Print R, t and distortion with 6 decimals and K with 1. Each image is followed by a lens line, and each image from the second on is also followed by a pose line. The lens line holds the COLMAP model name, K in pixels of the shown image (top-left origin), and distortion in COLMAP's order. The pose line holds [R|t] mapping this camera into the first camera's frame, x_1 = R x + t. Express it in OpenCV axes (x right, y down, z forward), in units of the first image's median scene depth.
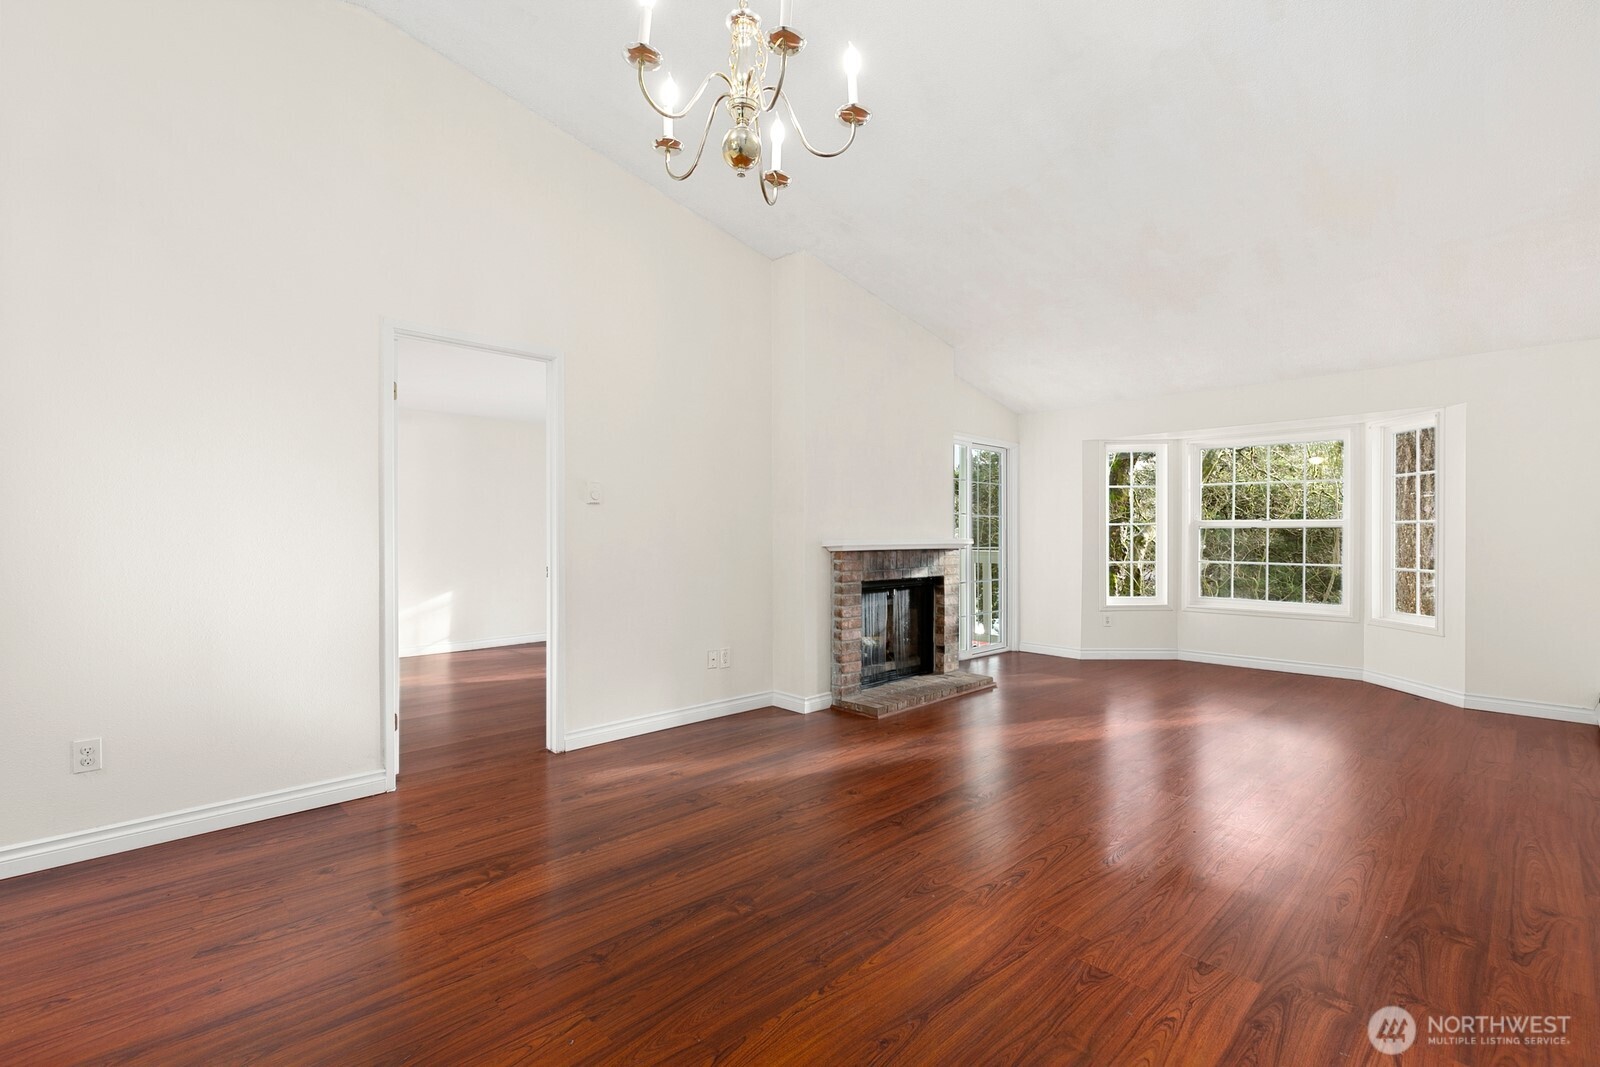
lens RADIAL K [[720.7, 0, 797.0], [0, 720.7, 532.2], [0, 0, 1]] dist [0.002066, 0.000025]
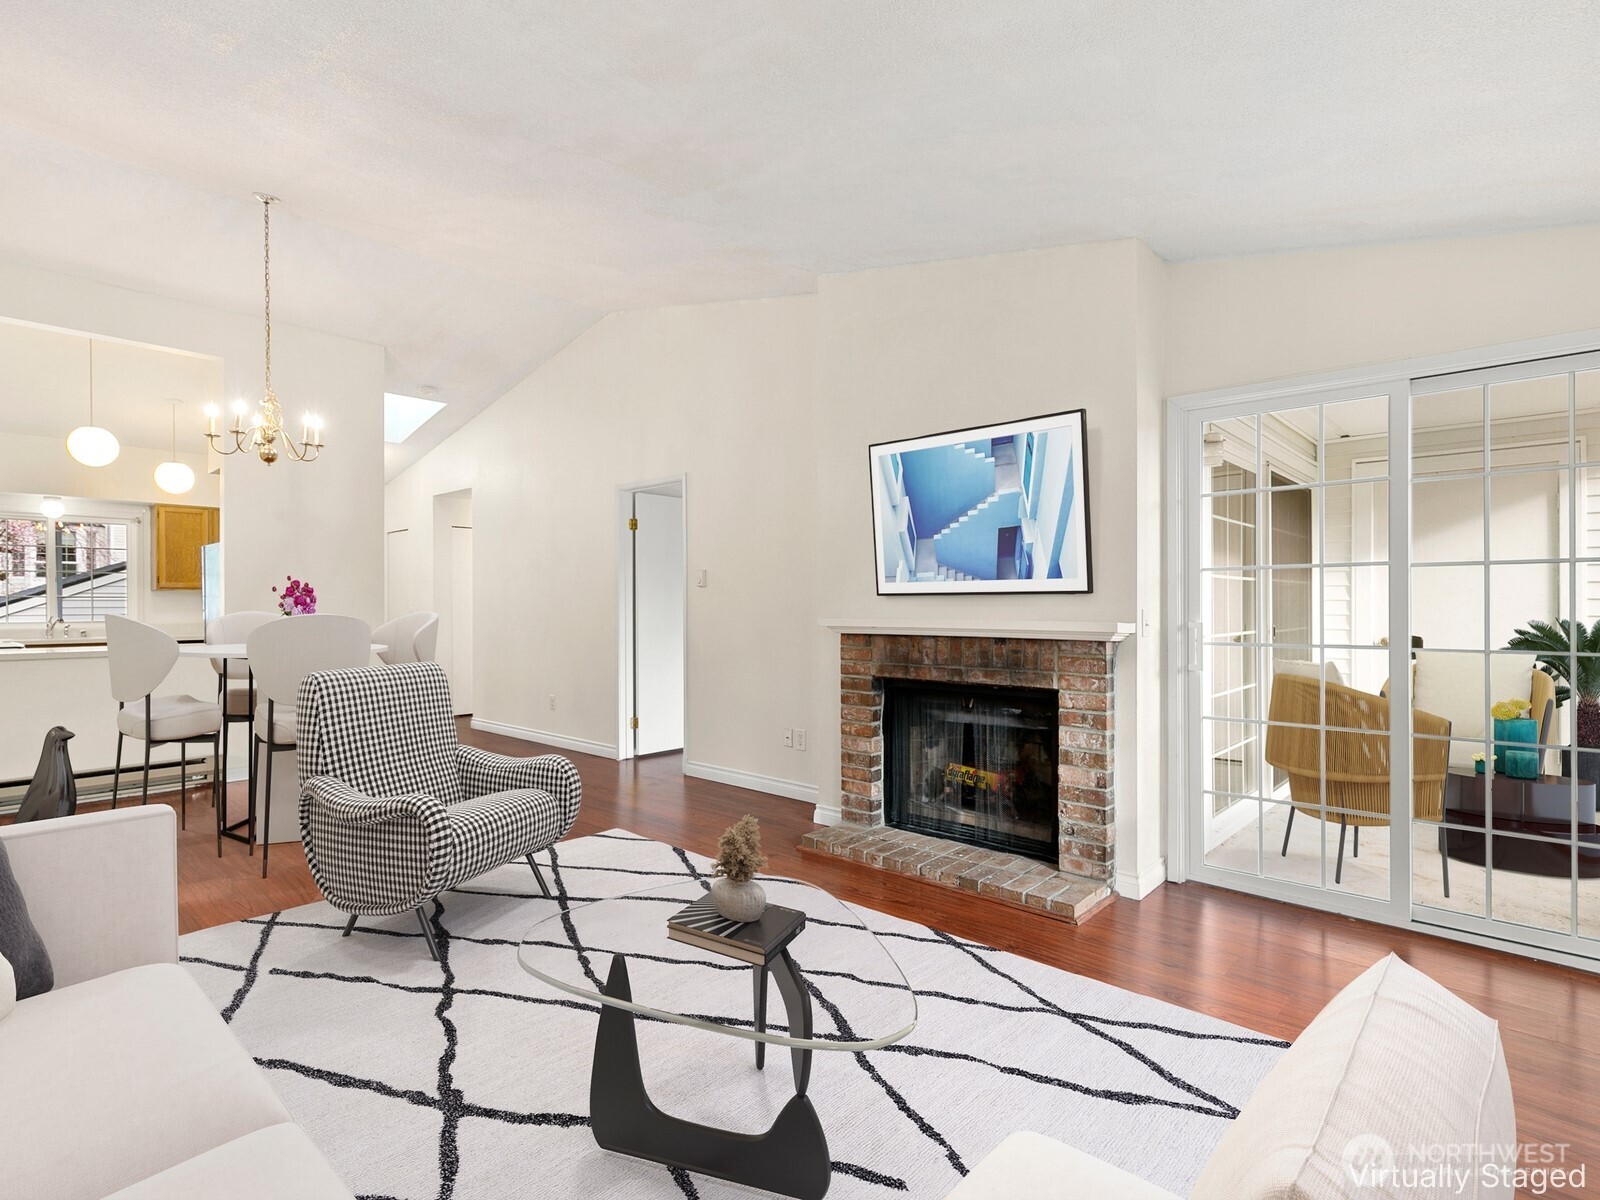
lens RADIAL K [[792.5, 0, 800.0], [0, 792.5, 600.0], [0, 0, 1]] dist [-0.000323, -0.000039]
pose [[0.054430, -0.009375, -0.998474, 0.847204], [0.005063, 0.999946, -0.009113, -0.002842], [0.998505, -0.004559, 0.054474, 0.830777]]
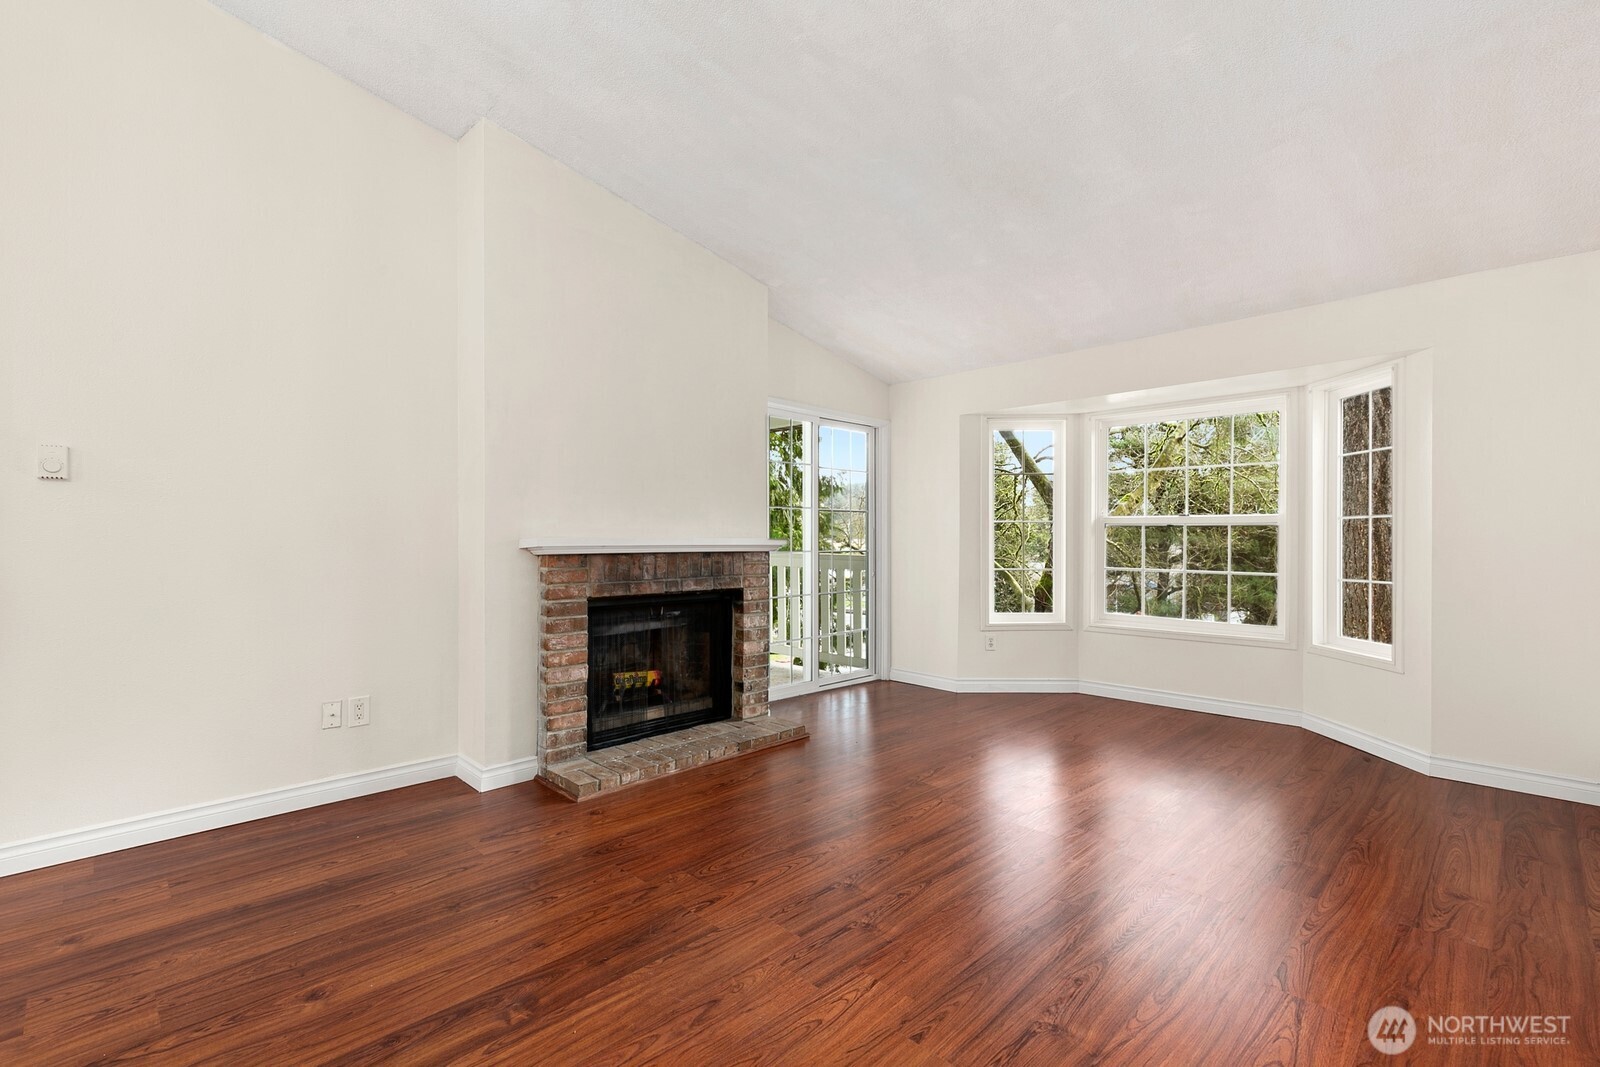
lens RADIAL K [[722.2, 0, 800.0], [0, 722.2, 533.5], [0, 0, 1]] dist [0.000831, 0.000816]
pose [[0.999916, 0.001619, 0.012875, 0.271694], [-0.001603, 0.999998, -0.001276, 0.005225], [-0.012877, 0.001255, 0.999916, 0.272958]]
